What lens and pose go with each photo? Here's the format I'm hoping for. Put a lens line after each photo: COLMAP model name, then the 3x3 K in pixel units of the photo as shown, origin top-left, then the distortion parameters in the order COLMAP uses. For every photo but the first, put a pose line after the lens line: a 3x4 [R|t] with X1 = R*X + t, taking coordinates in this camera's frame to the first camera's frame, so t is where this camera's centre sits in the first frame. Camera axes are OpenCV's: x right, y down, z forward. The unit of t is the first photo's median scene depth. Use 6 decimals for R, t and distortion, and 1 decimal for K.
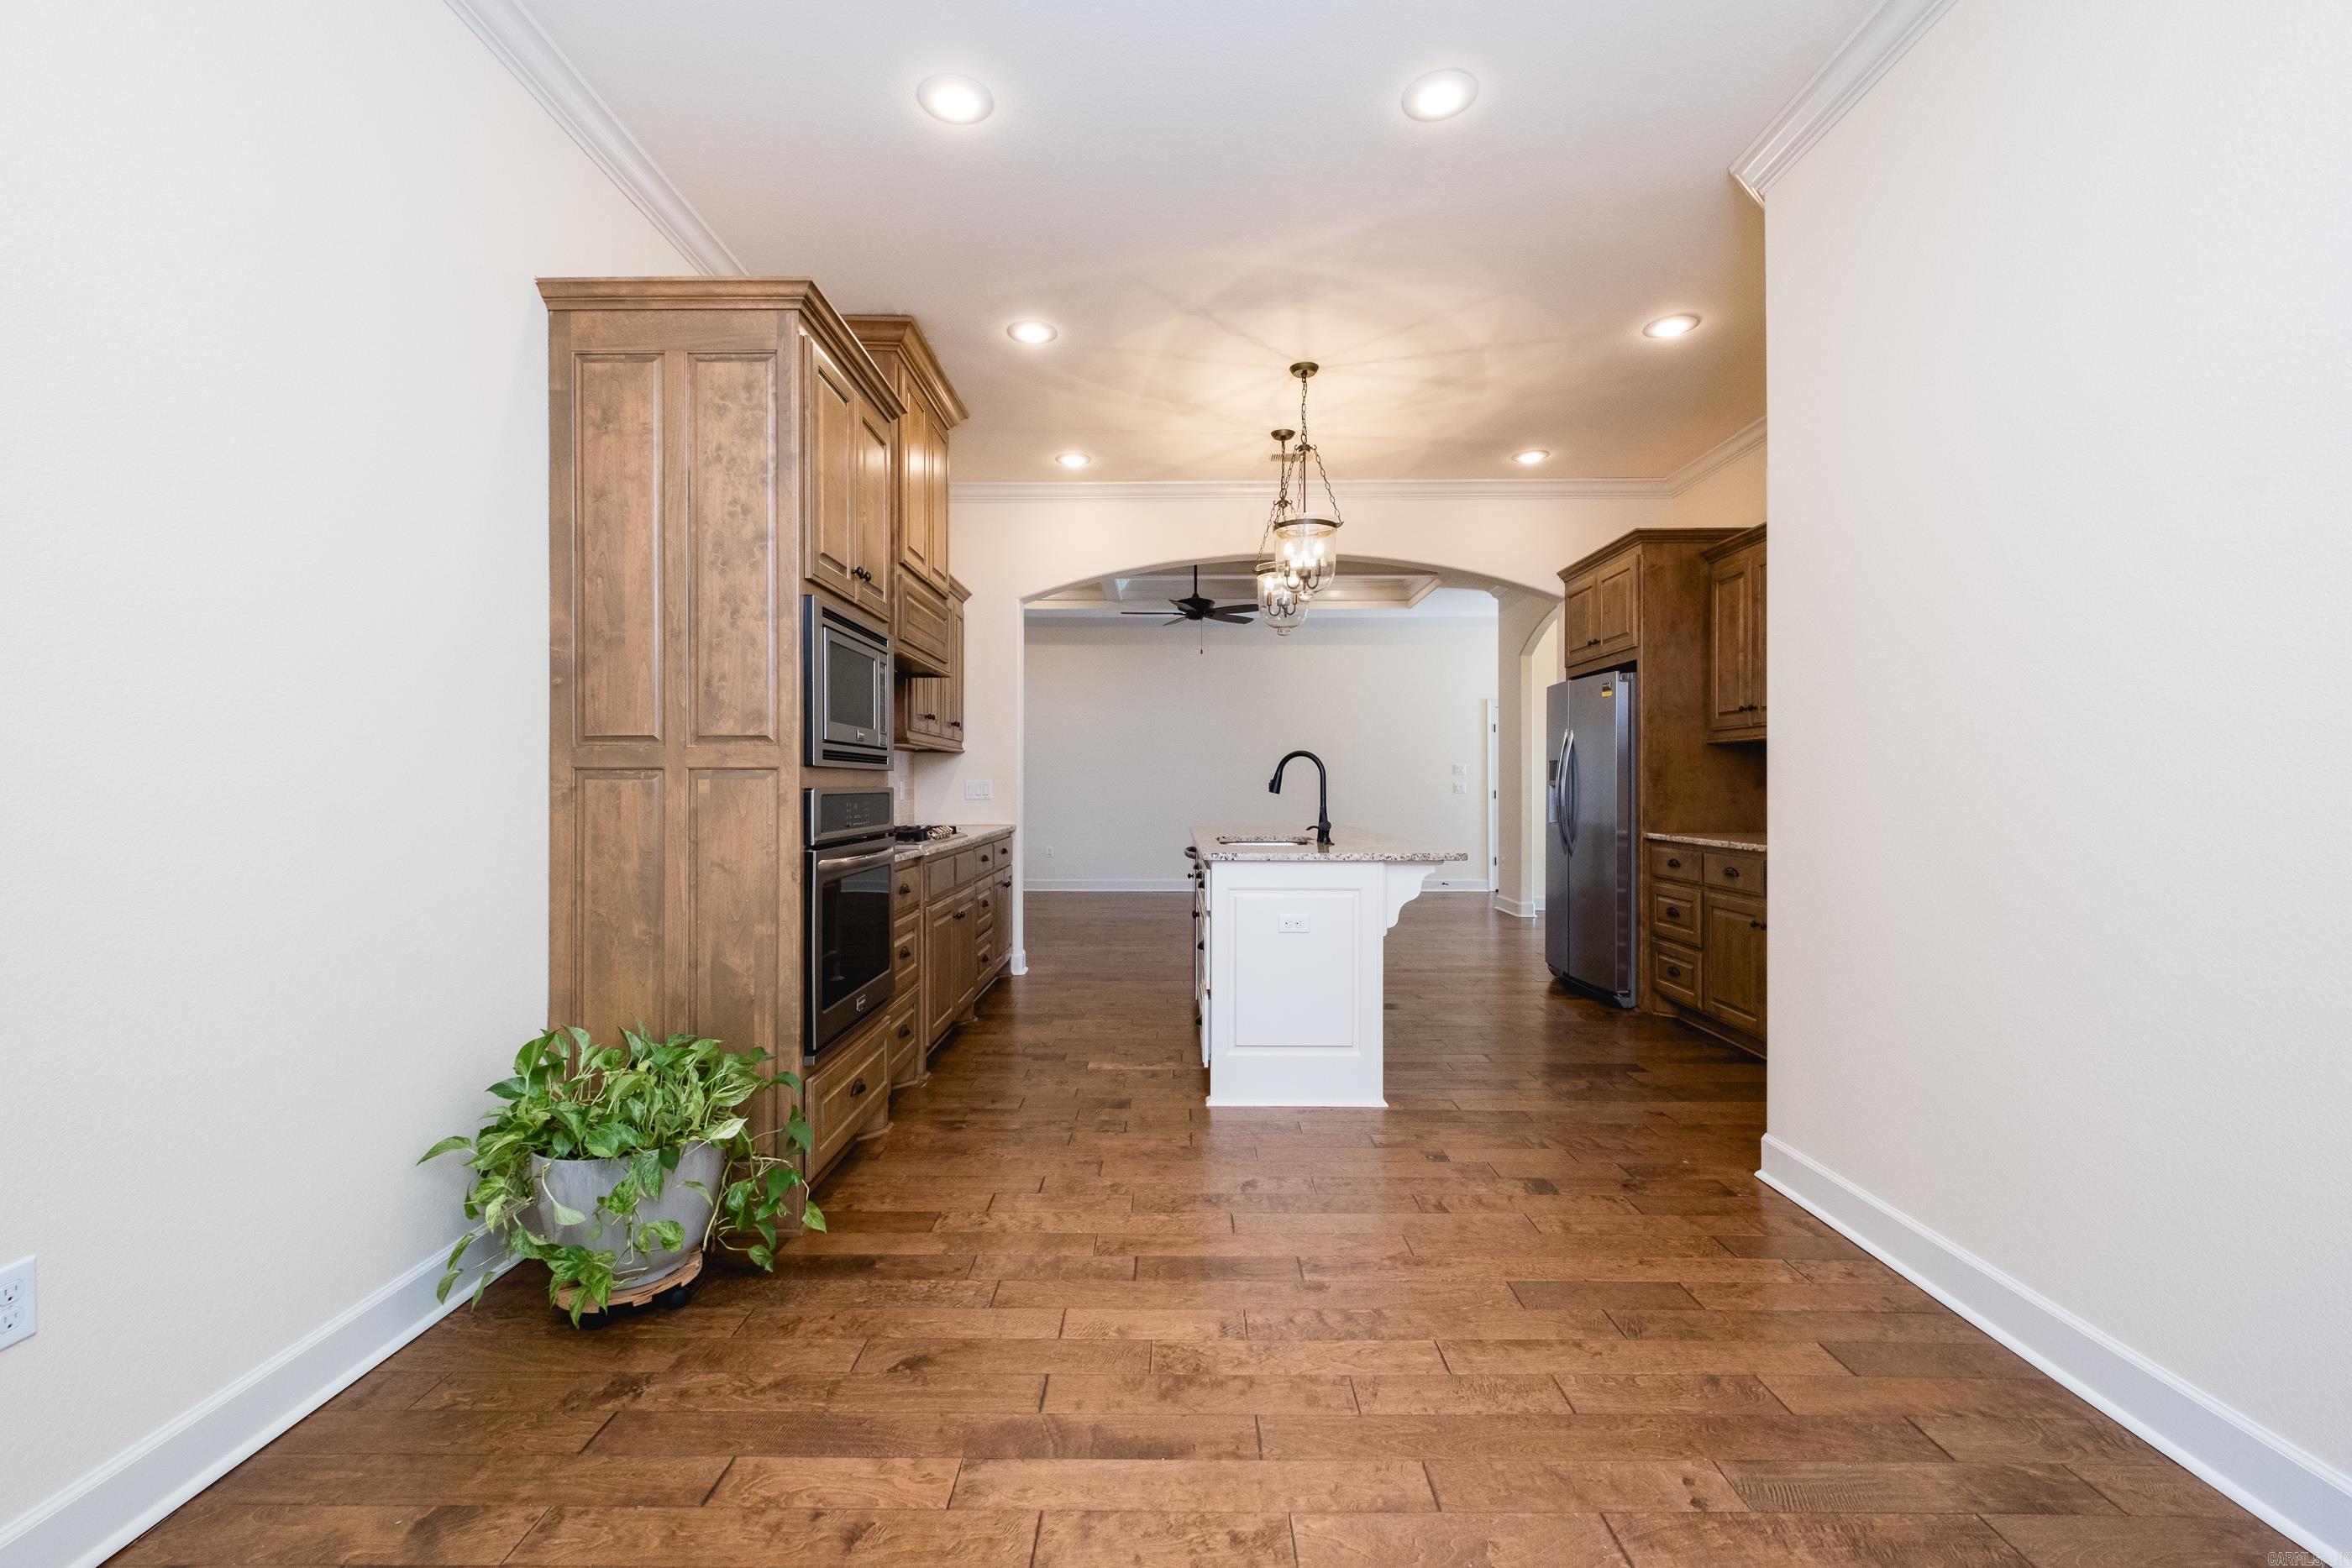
lens RADIAL K [[1027.5, 0, 1161.2], [0, 1027.5, 784.3], [0, 0, 1]] dist [0.008246, -0.003807]
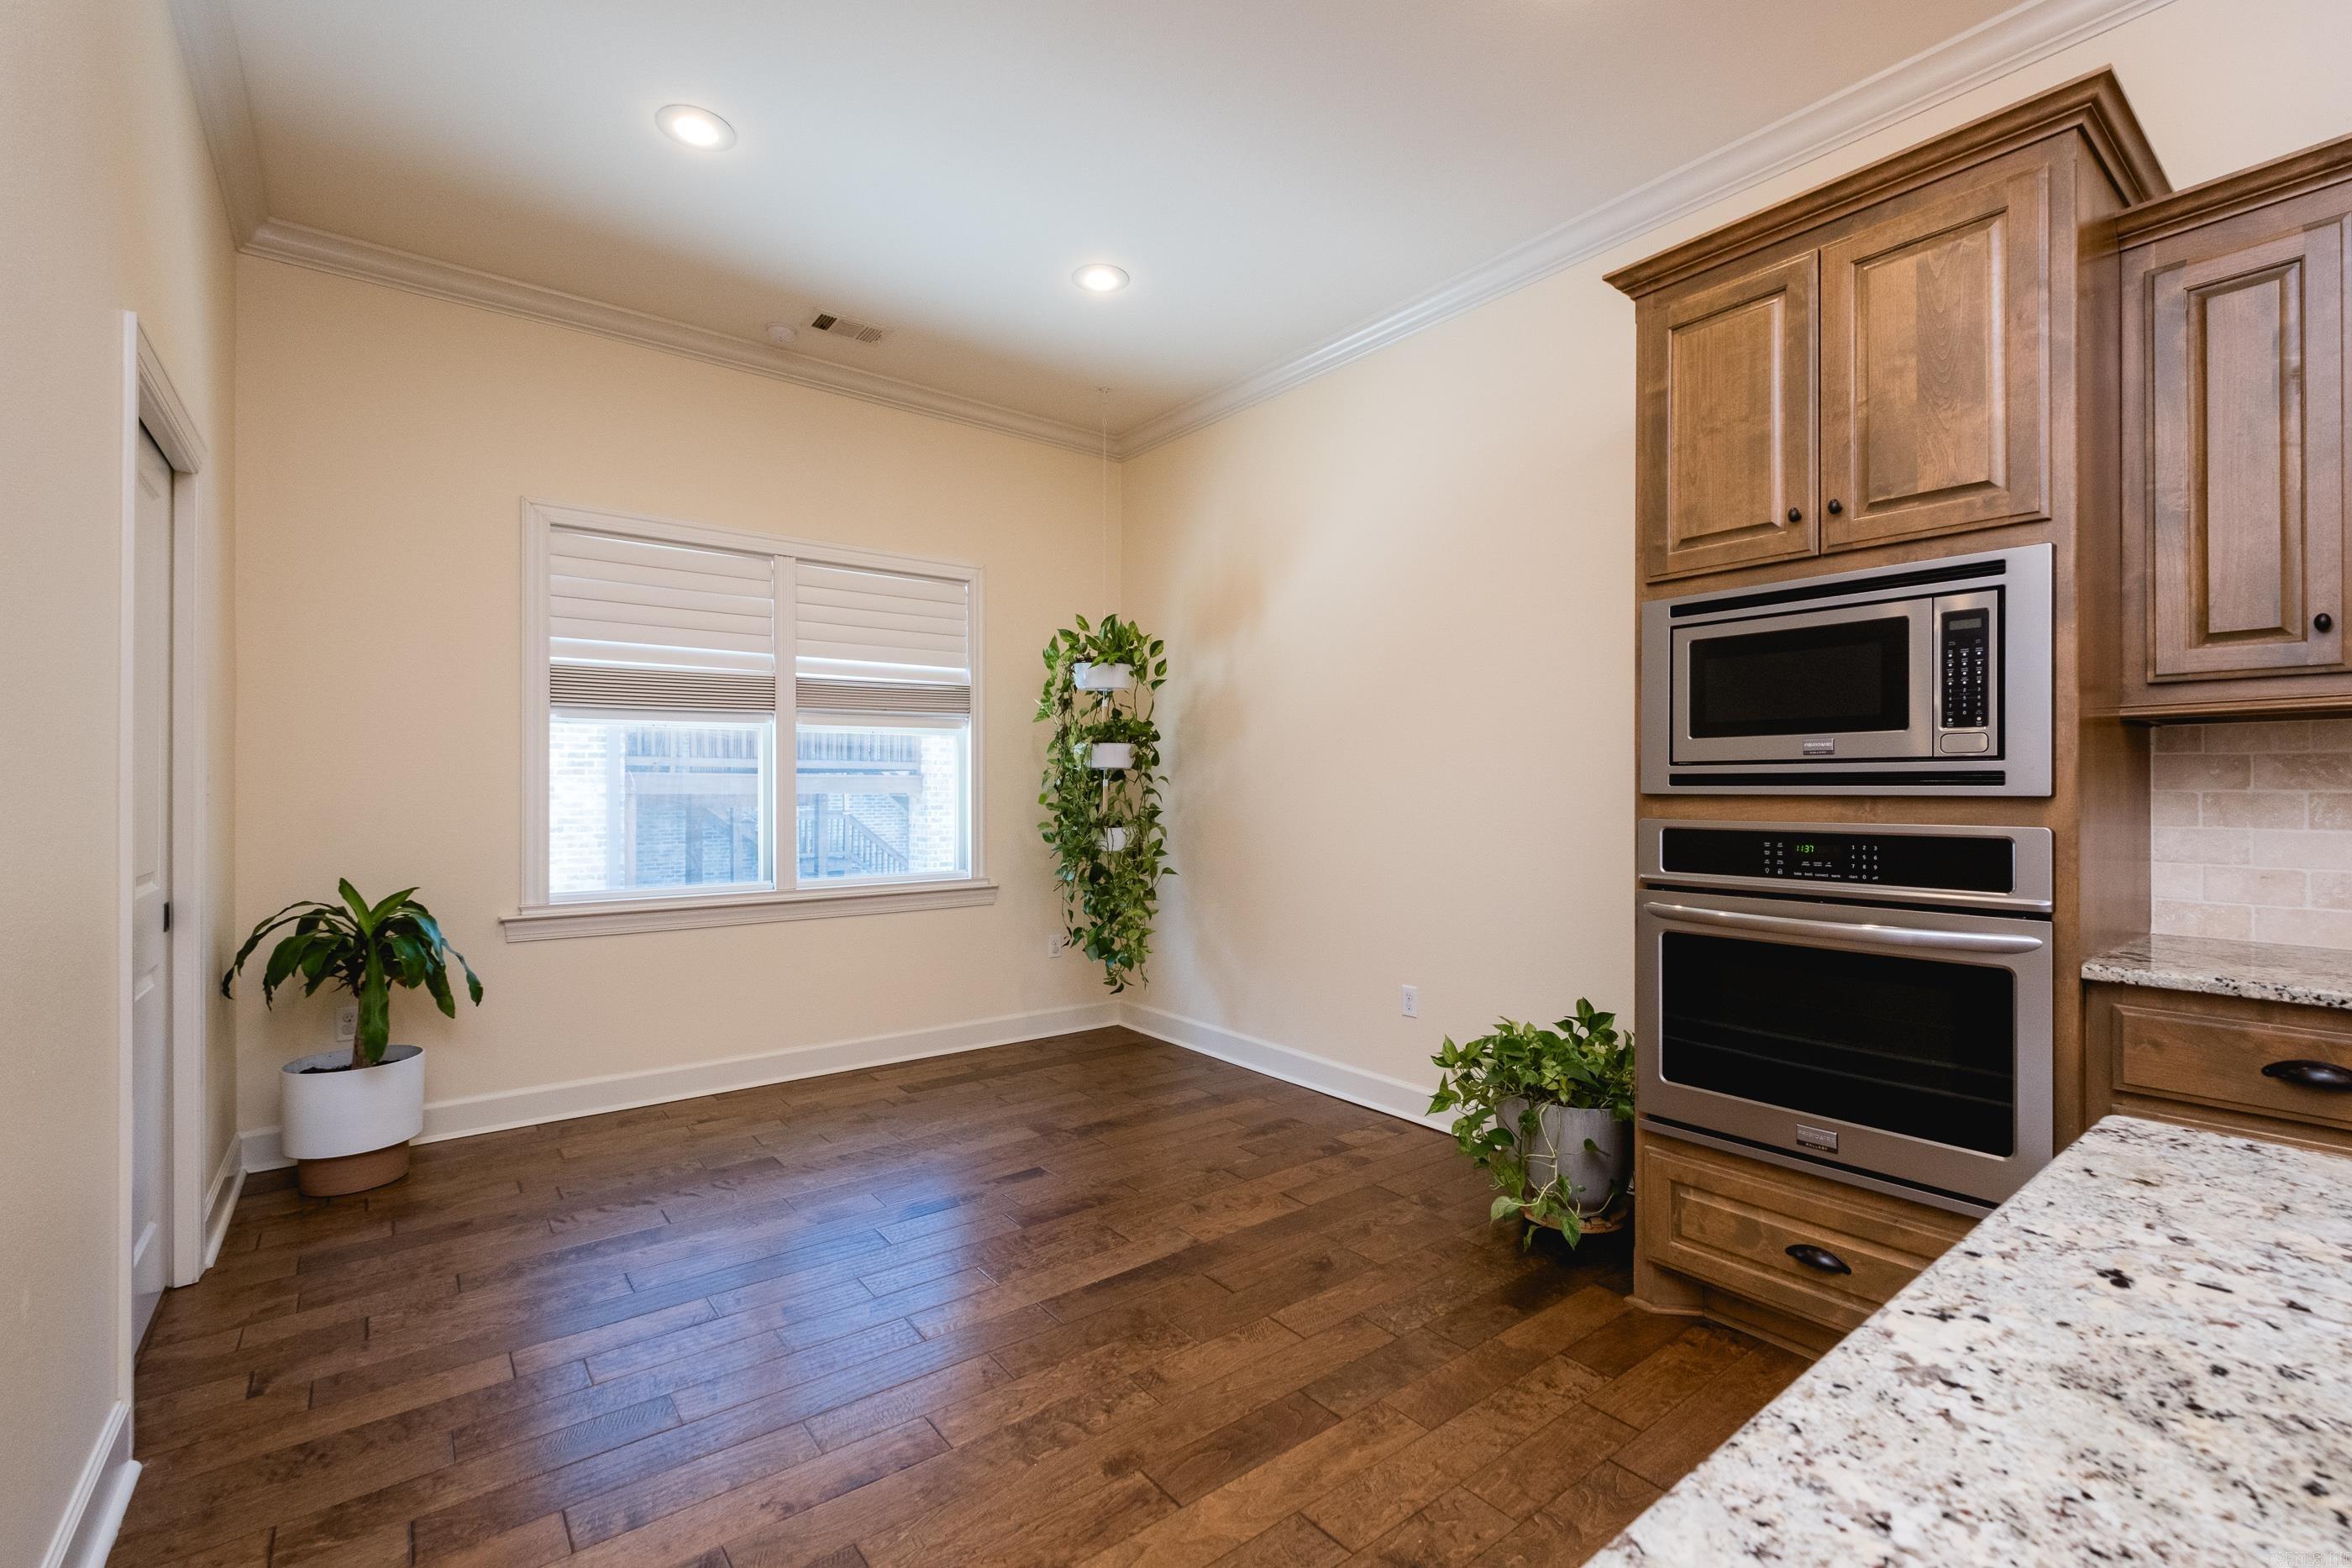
lens RADIAL K [[1027.5, 0, 1184.3], [0, 1027.5, 781.5], [0, 0, 1]] dist [0.008246, -0.003807]
pose [[-0.782272, -0.006195, -0.622906, 0.318972], [-0.001652, 0.999968, -0.007870, -0.012523], [0.622935, -0.005128, -0.782257, 0.872895]]
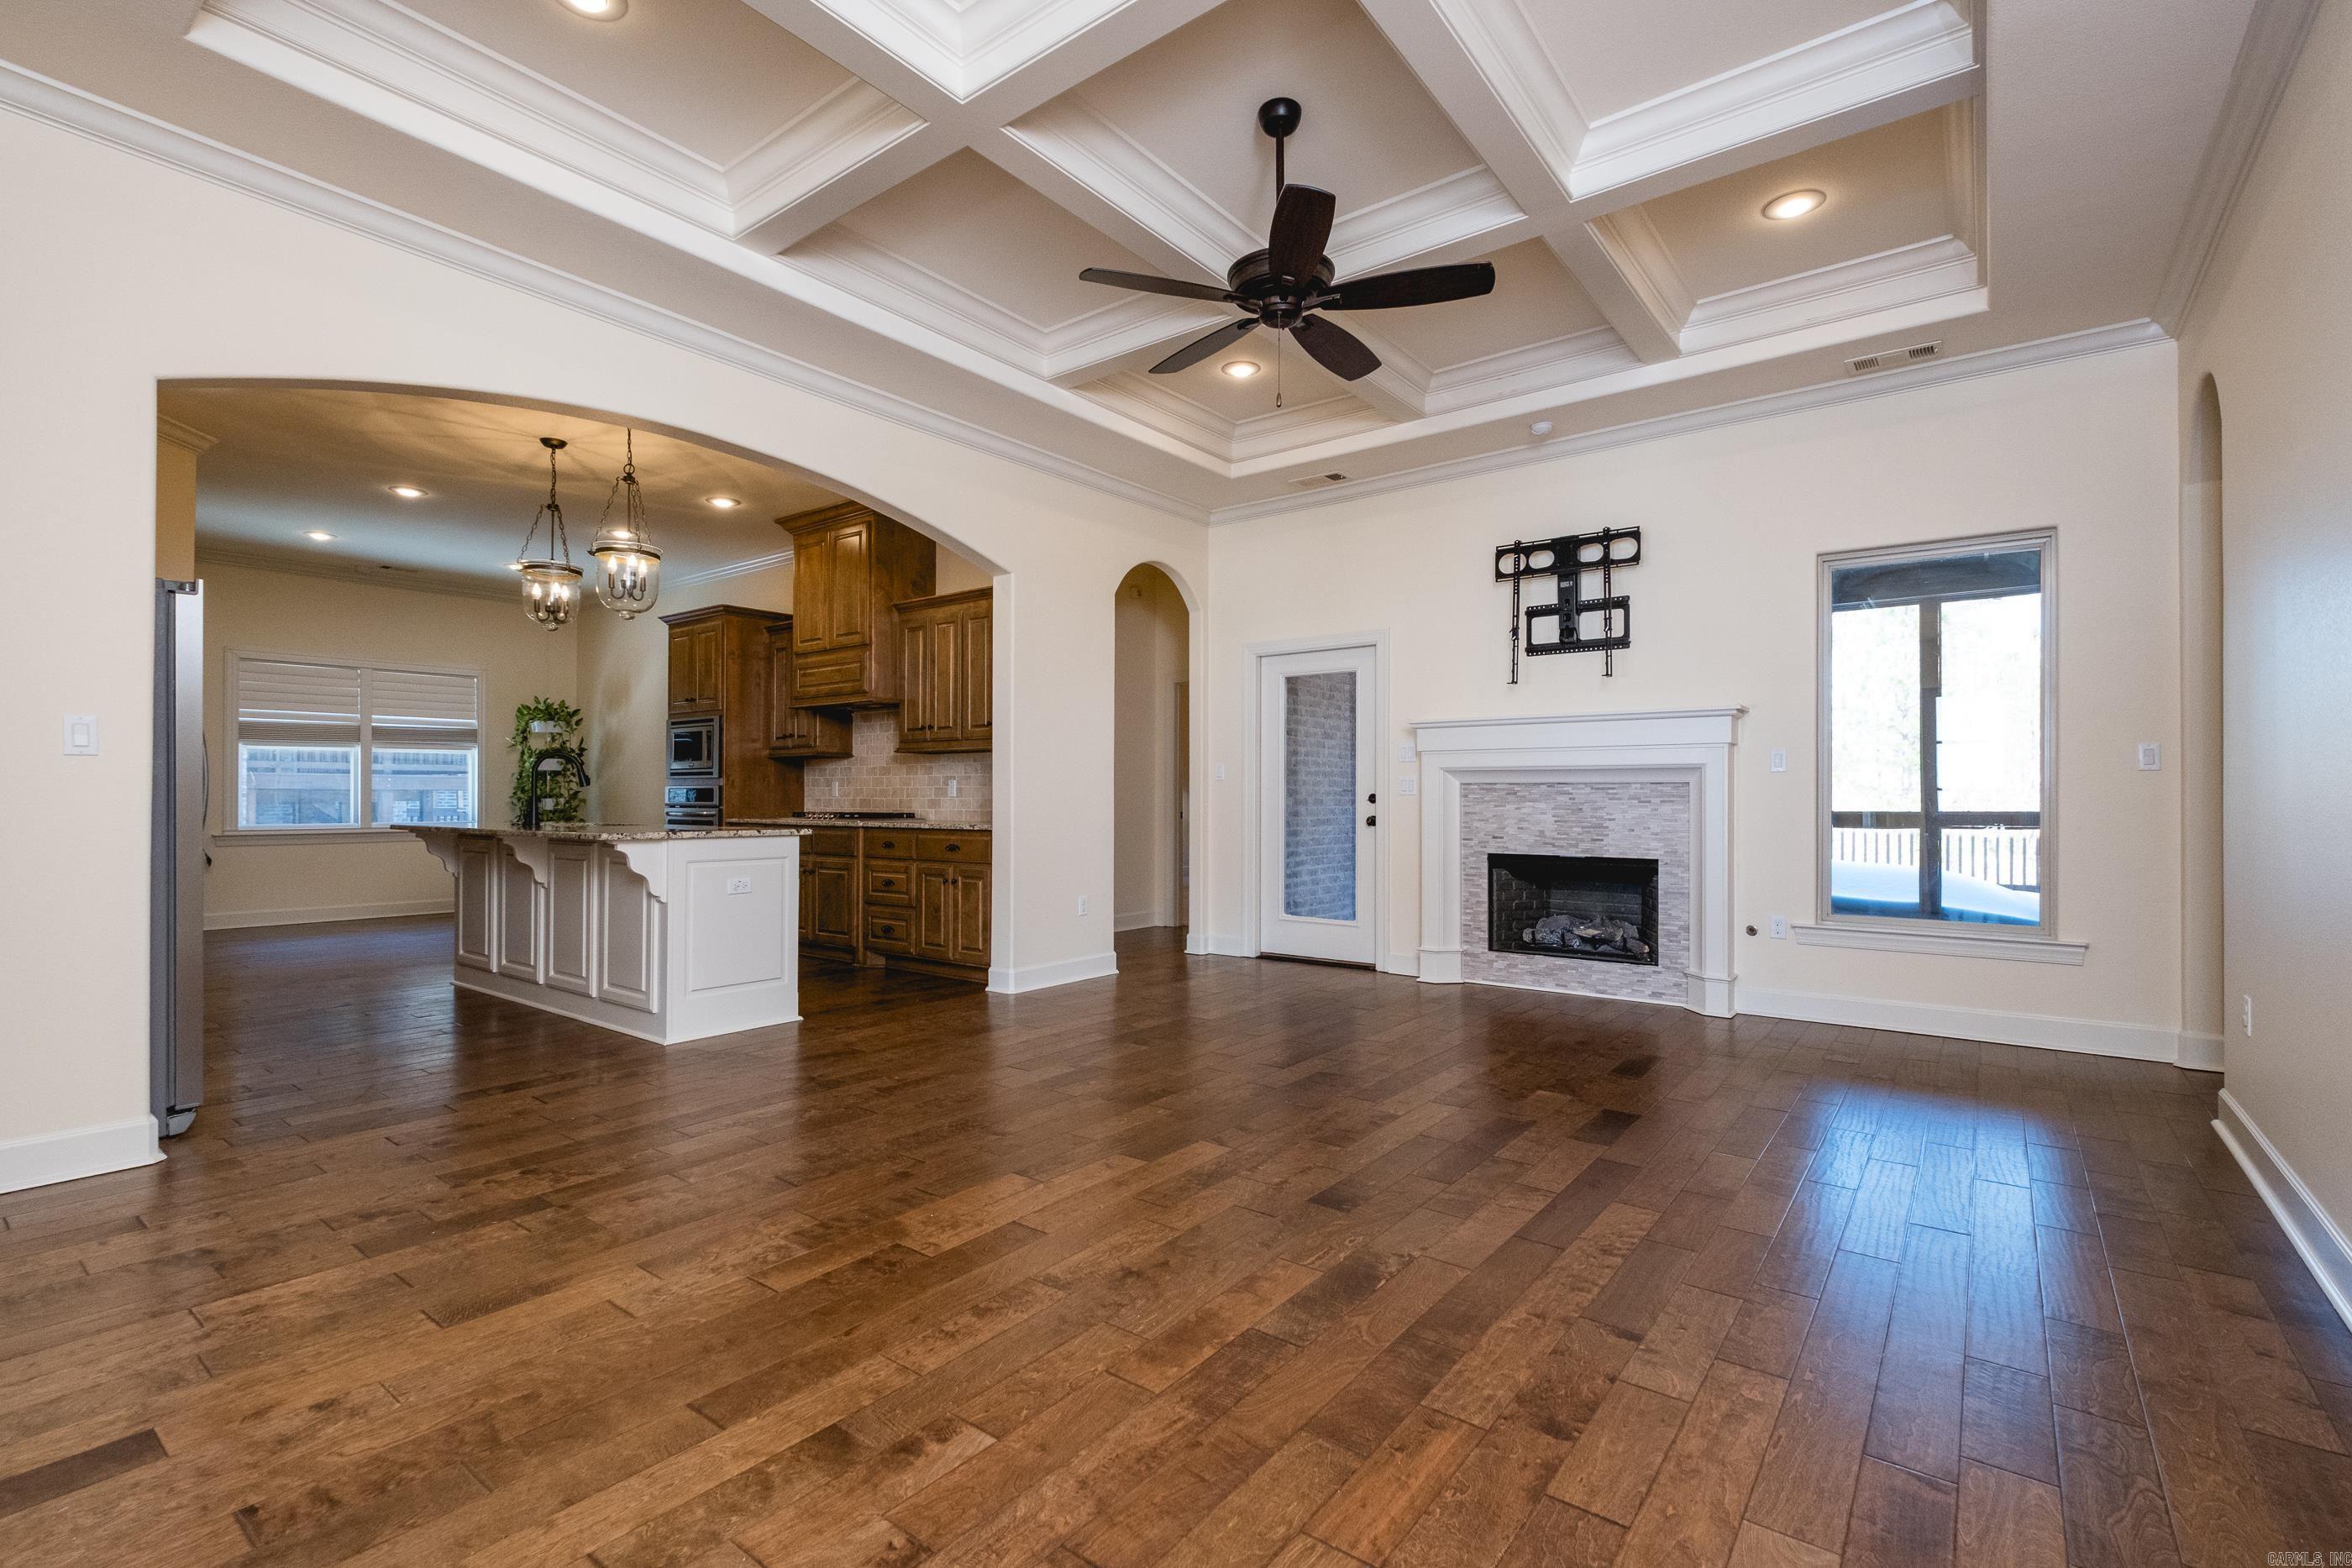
lens RADIAL K [[1027.5, 0, 1190.8], [0, 1027.5, 795.7], [0, 0, 1]] dist [0.008246, -0.003807]
pose [[-0.582776, -0.002666, -0.812629, 0.706202], [-0.001146, 0.999996, -0.002459, 0.022427], [0.812632, -0.000502, -0.582776, 2.356034]]
